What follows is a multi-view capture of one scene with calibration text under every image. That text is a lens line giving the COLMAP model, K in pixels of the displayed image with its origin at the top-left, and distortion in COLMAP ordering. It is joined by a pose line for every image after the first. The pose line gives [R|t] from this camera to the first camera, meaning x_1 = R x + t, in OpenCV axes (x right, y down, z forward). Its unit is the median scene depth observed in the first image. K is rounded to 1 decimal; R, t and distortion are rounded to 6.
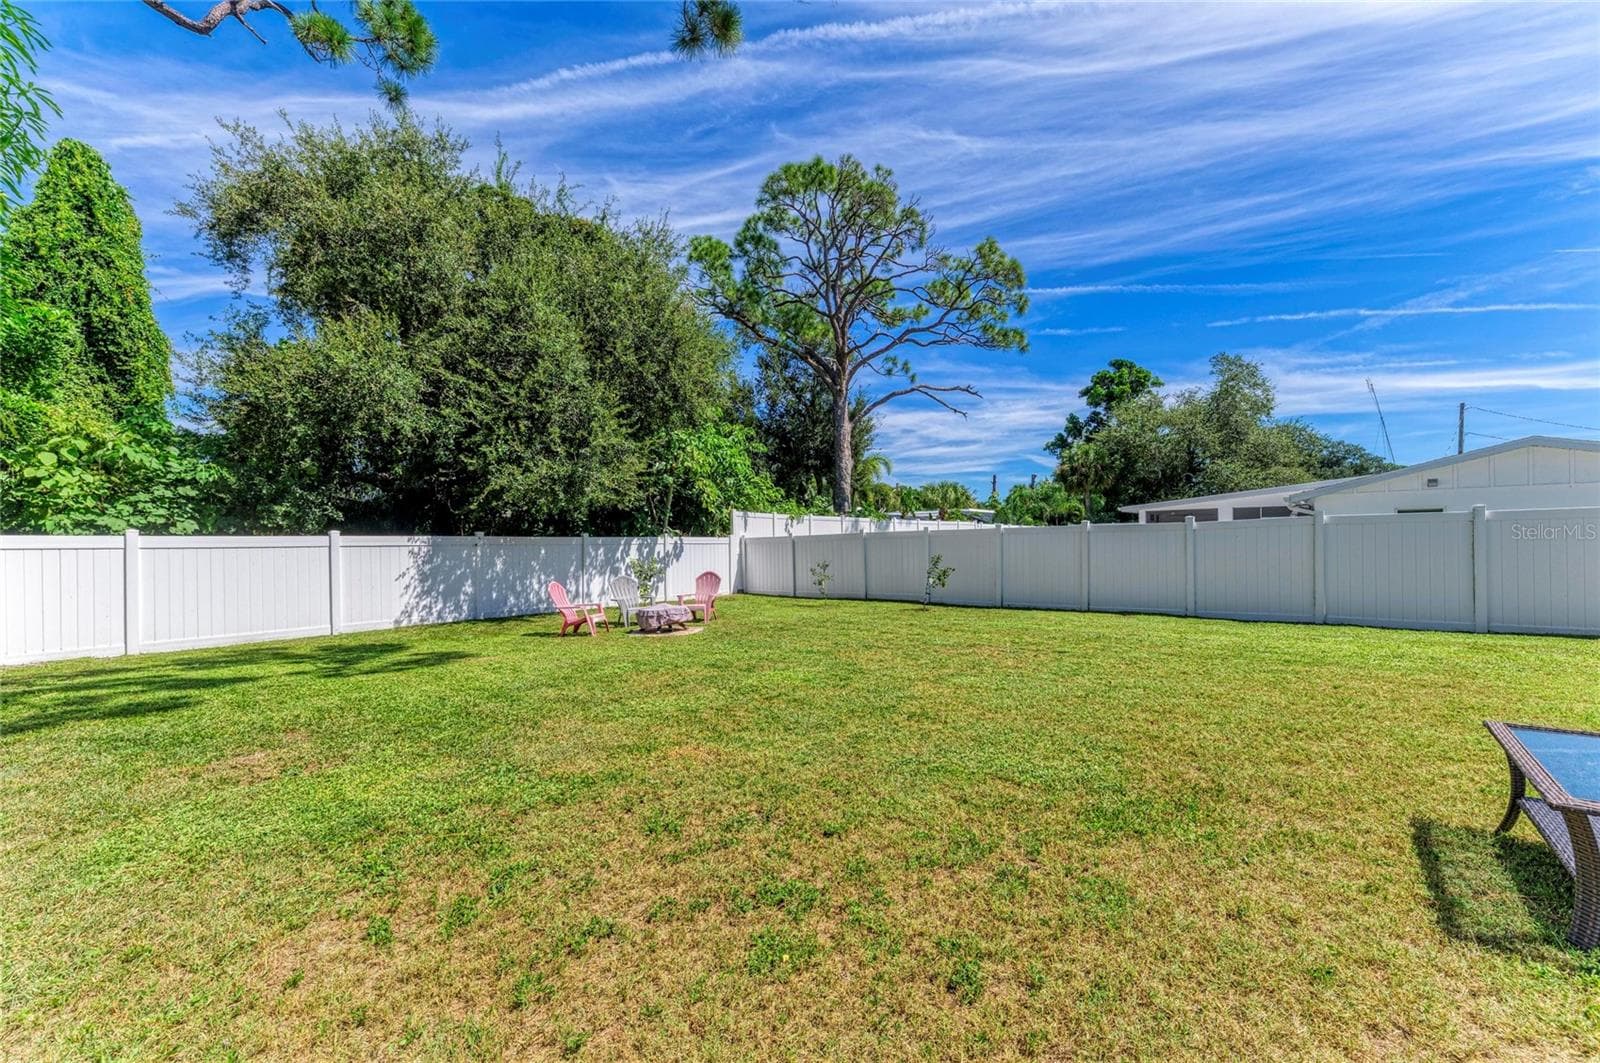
lens RADIAL K [[667.3, 0, 802.2], [0, 667.3, 564.7], [0, 0, 1]] dist [0.022717, -0.000156]
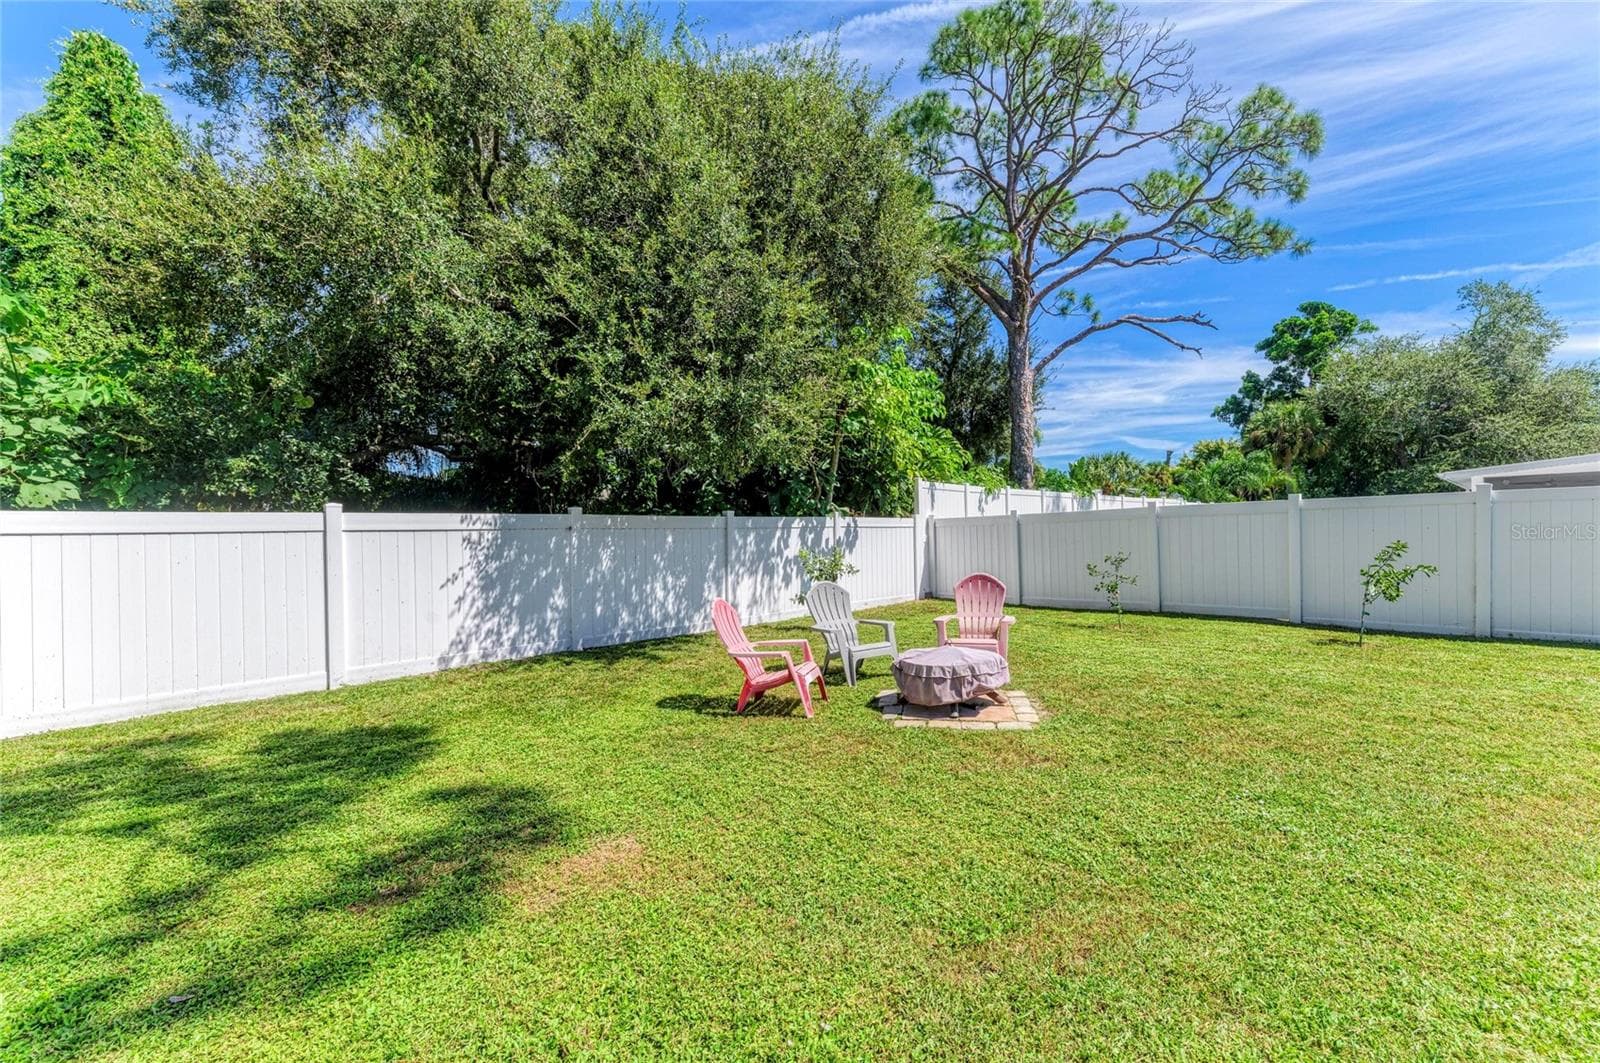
lens RADIAL K [[667.3, 0, 802.2], [0, 667.3, 564.7], [0, 0, 1]] dist [0.022717, -0.000156]
pose [[0.993398, -0.000577, -0.114720, -0.169326], [0.002515, 0.999857, 0.016750, -0.005069], [0.114694, -0.016928, 0.993257, 0.343346]]
